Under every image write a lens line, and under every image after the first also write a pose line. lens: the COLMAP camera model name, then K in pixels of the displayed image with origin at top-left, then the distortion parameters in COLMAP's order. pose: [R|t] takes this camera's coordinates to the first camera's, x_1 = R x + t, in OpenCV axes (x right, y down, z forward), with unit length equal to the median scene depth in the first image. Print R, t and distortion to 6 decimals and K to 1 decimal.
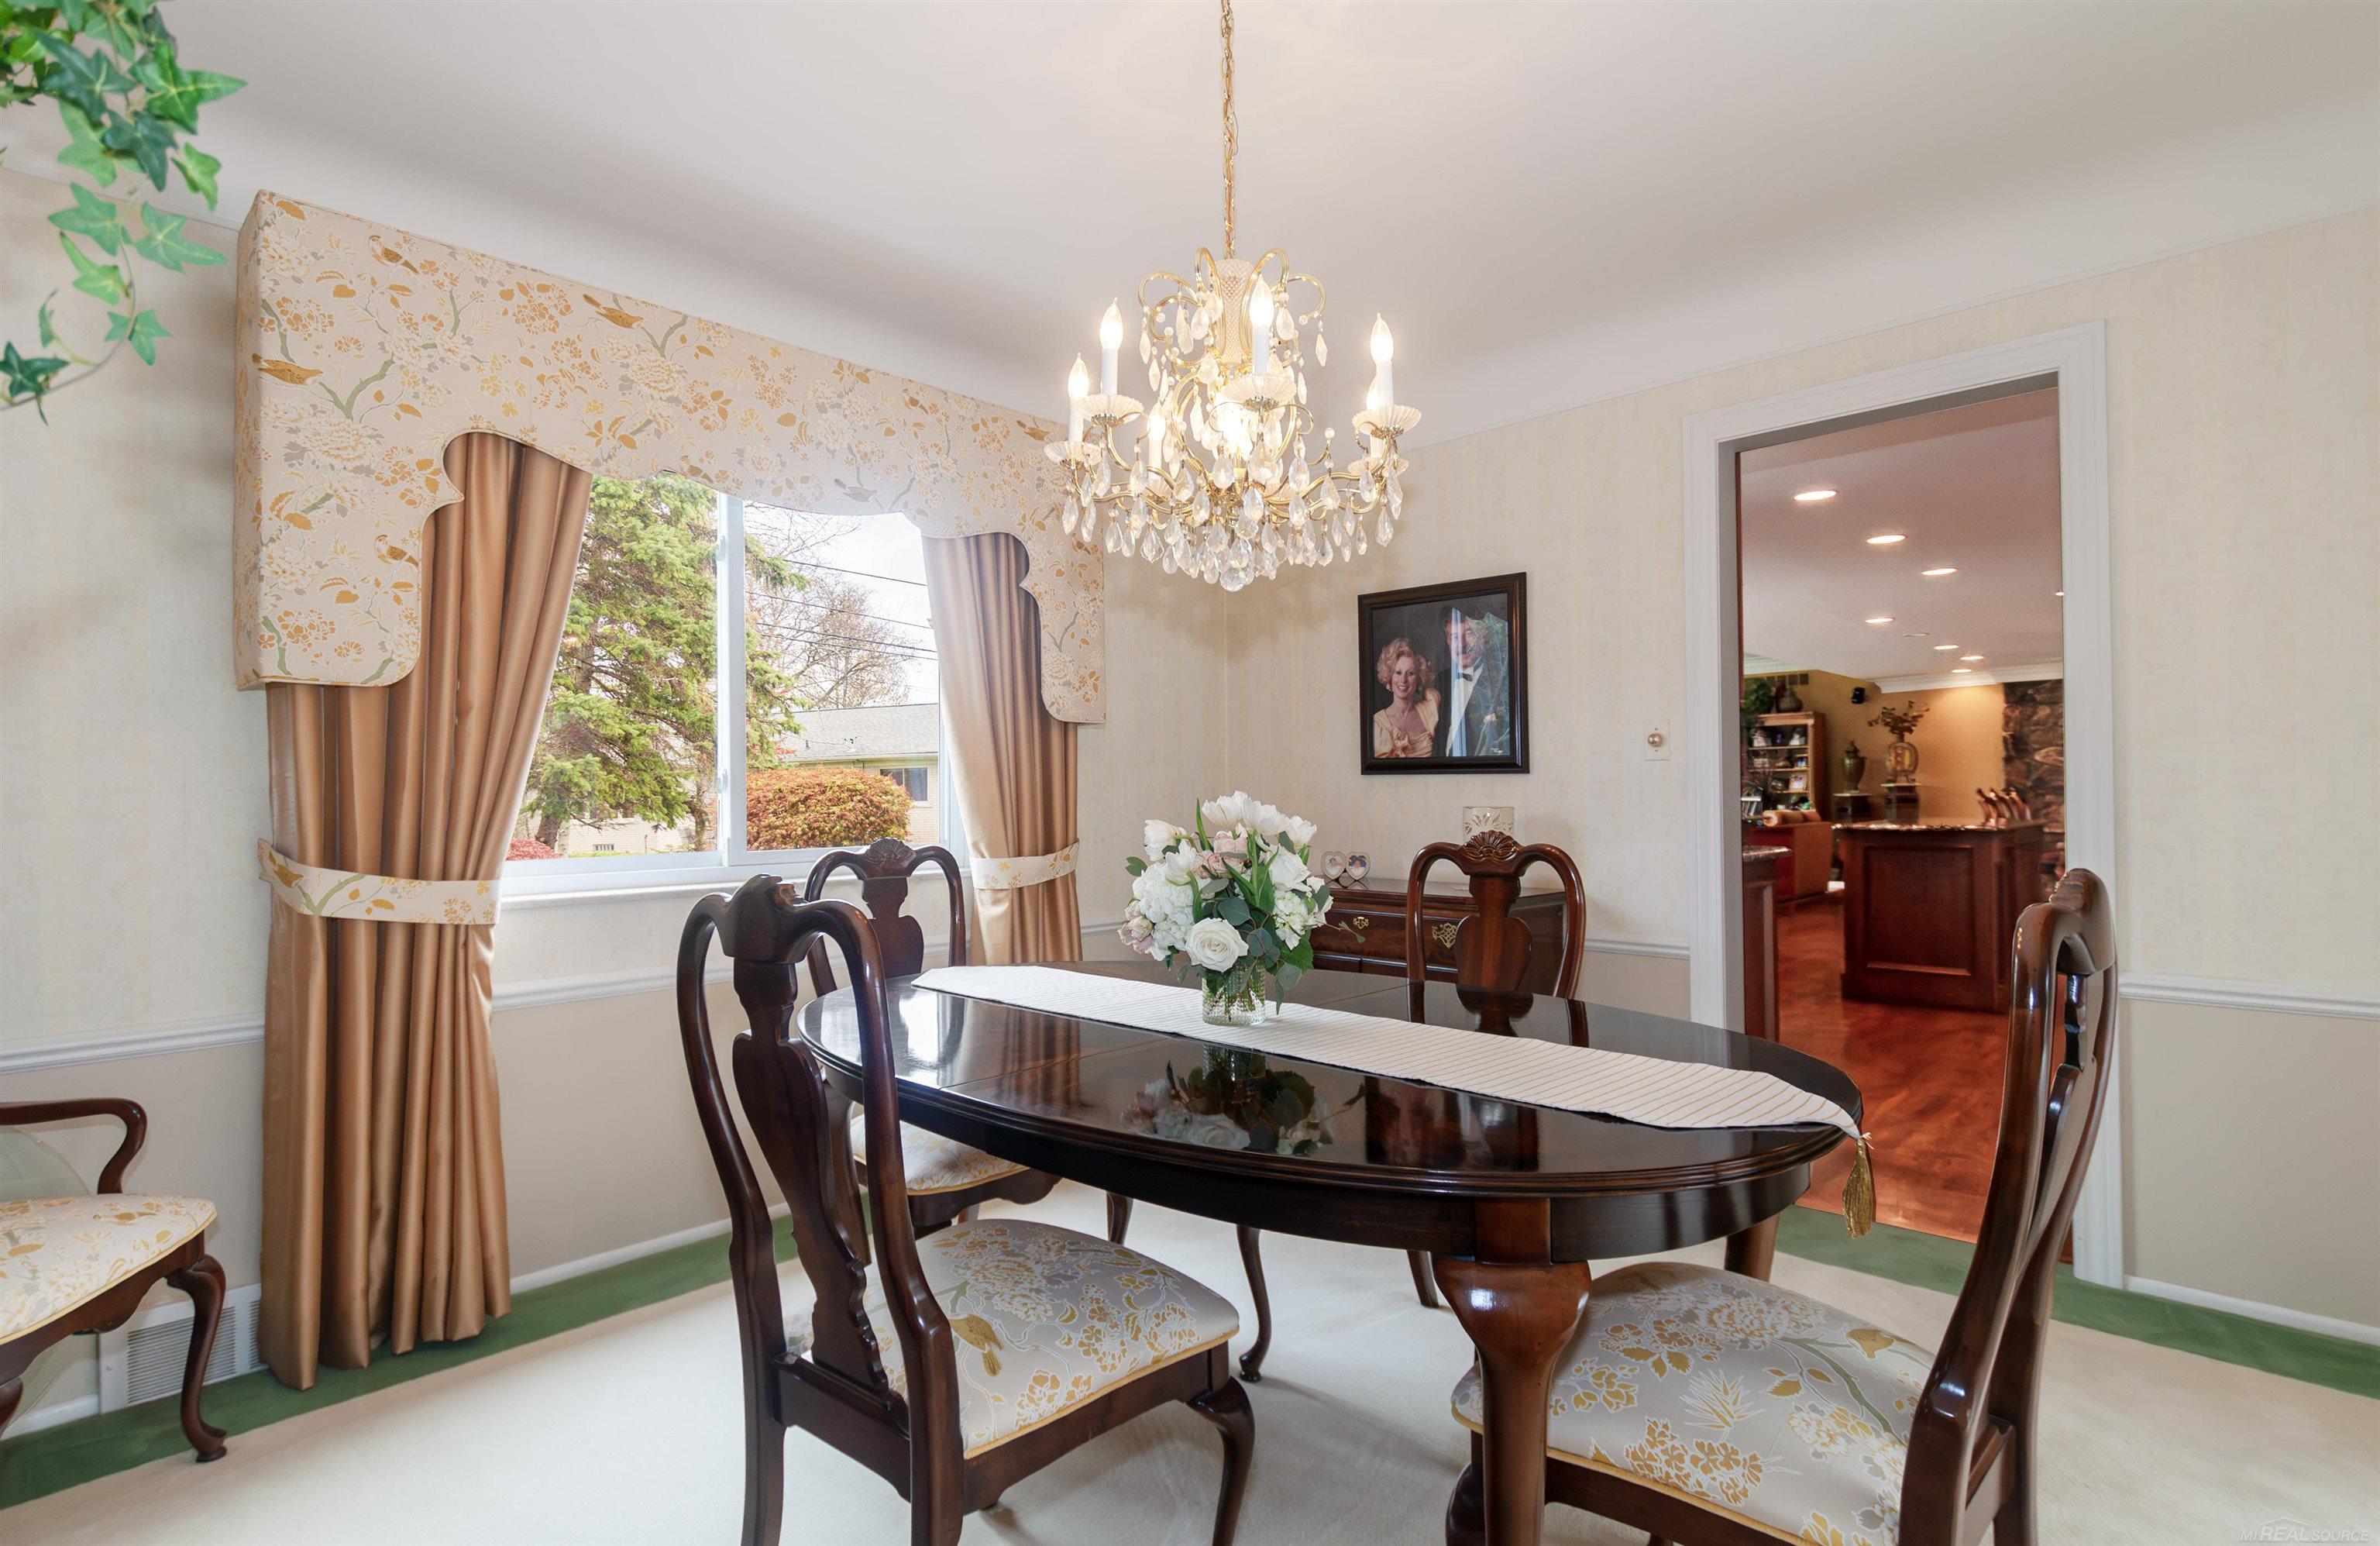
lens RADIAL K [[1140.3, 0, 1116.0], [0, 1140.3, 793.5], [0, 0, 1]] dist [0.000978, -0.000550]
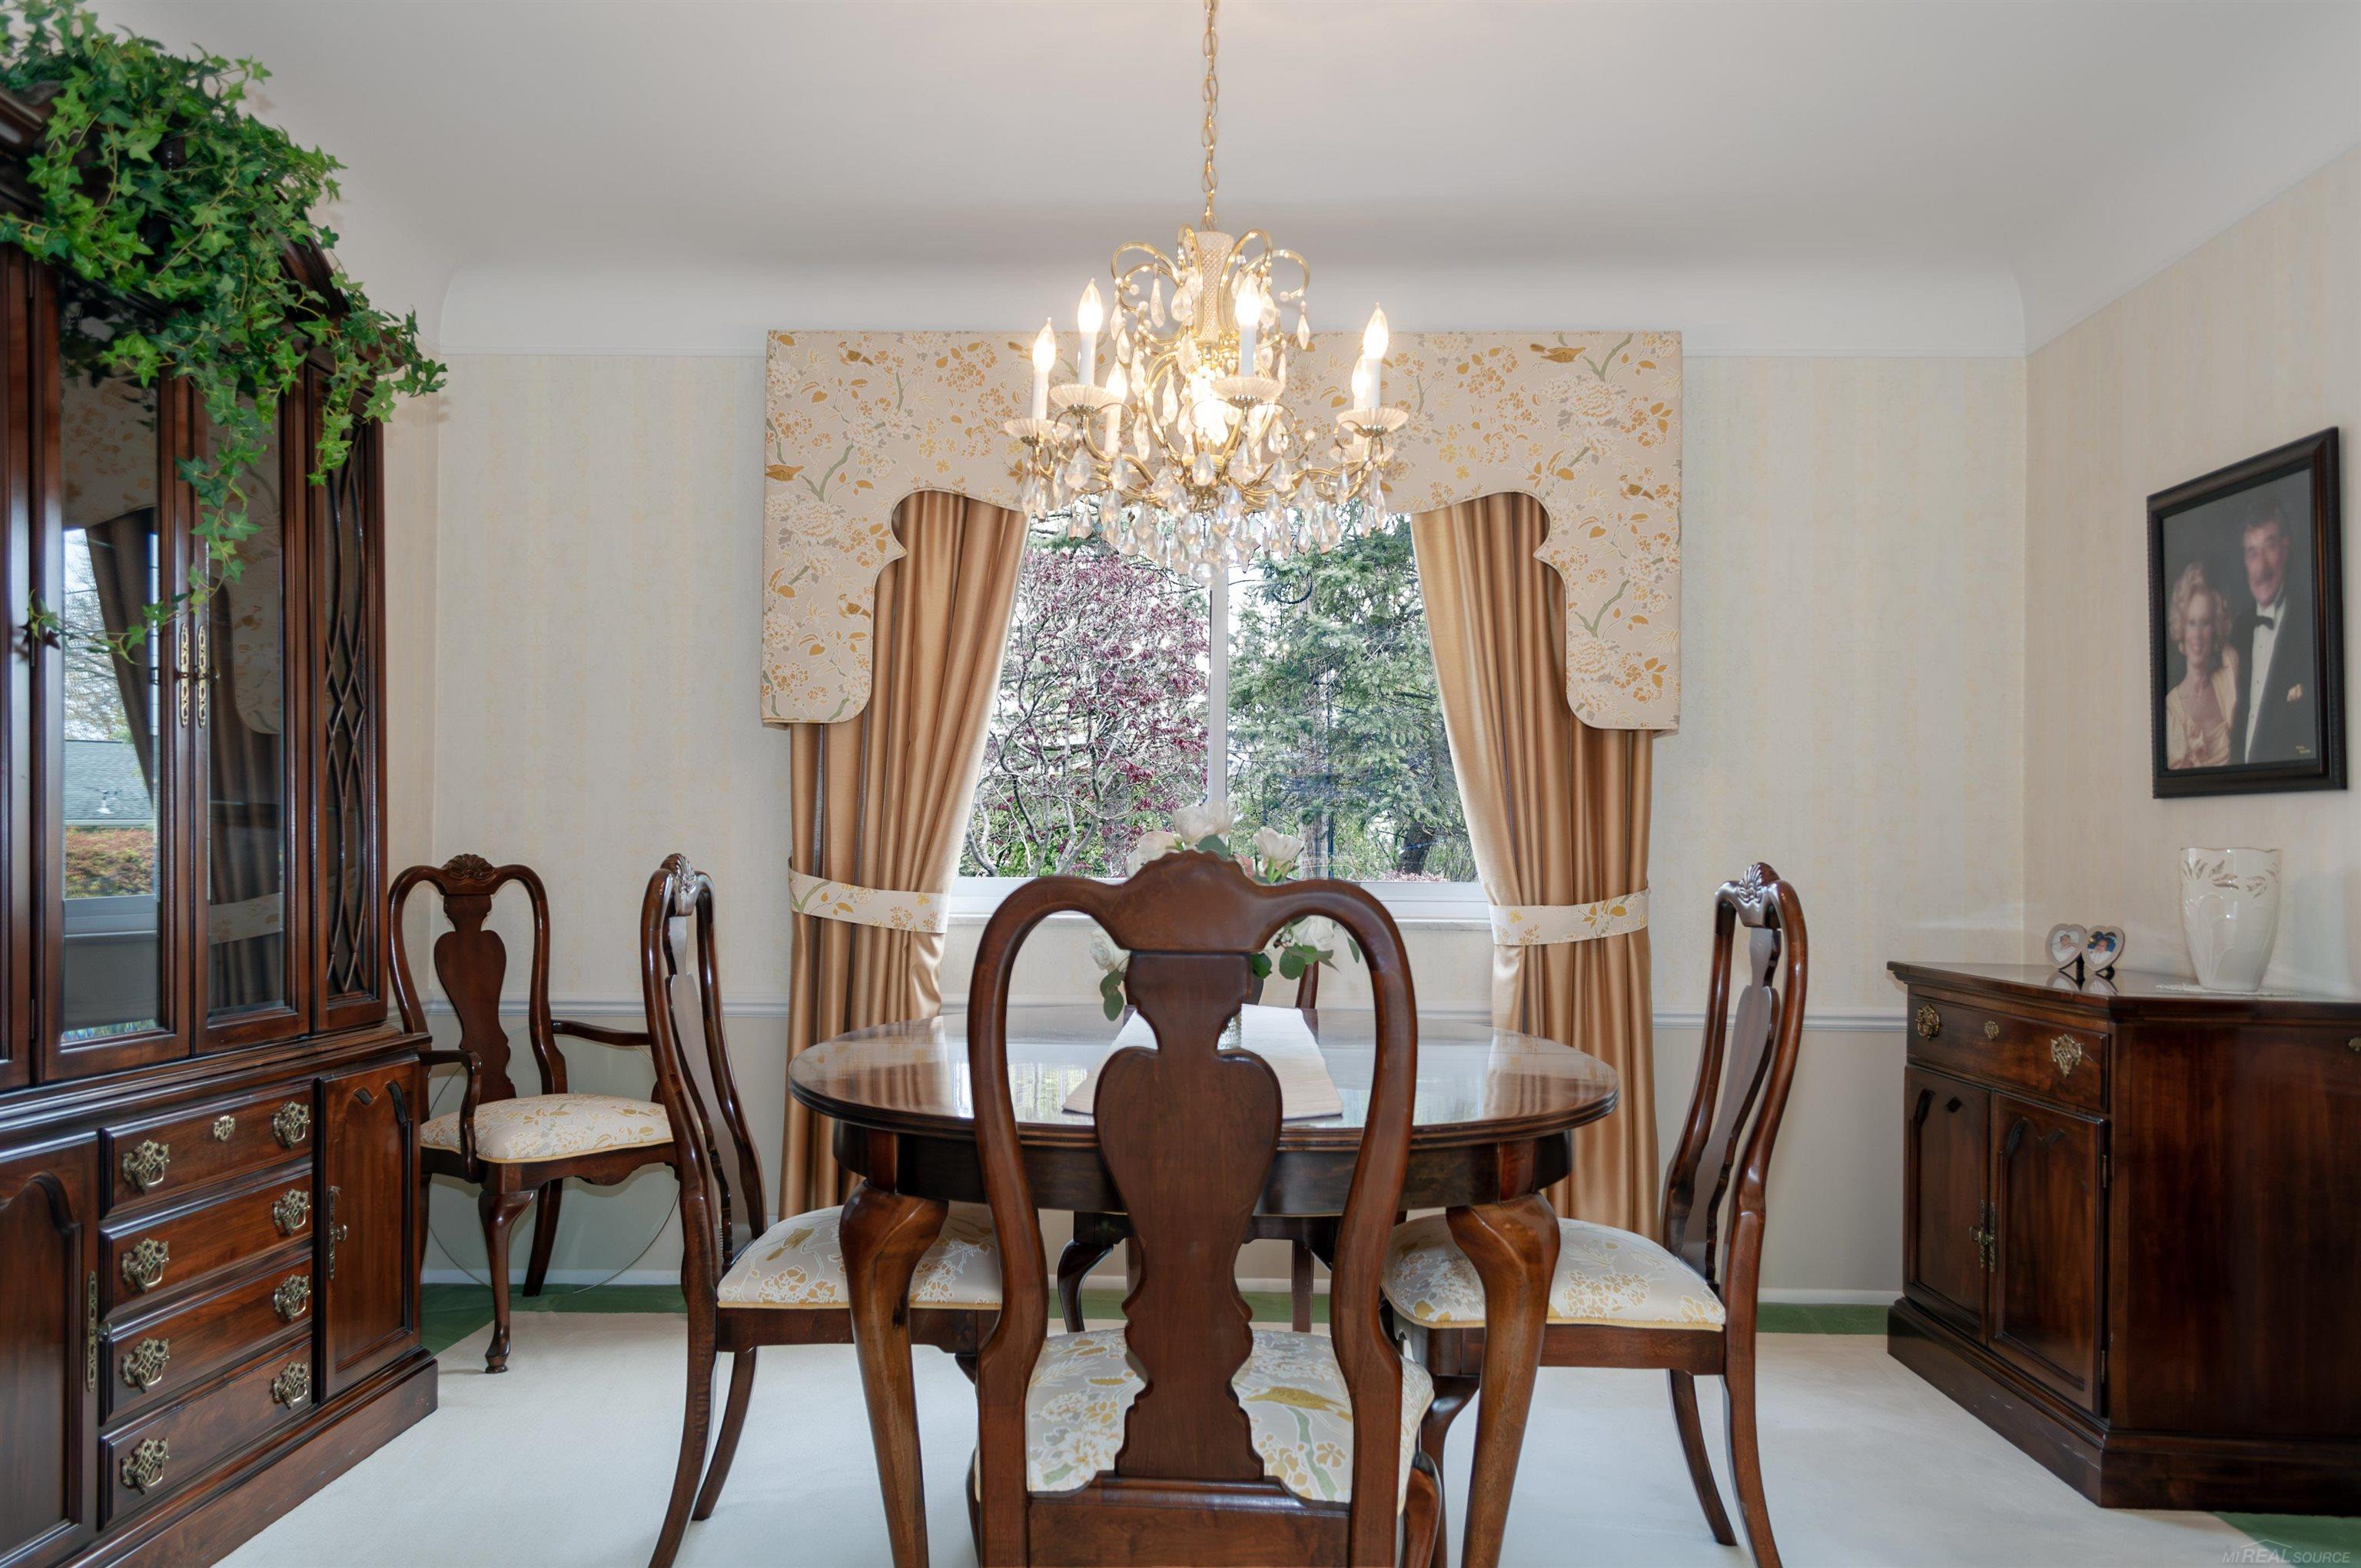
lens RADIAL K [[1775.8, 0, 1178.3], [0, 1775.8, 840.4], [0, 0, 1]] dist [0.044309, -0.053500]
pose [[0.683986, 0.007959, -0.729452, 0.876553], [-0.017071, 0.999841, -0.005098, 0.029850], [0.729296, 0.015940, 0.684013, -0.005632]]
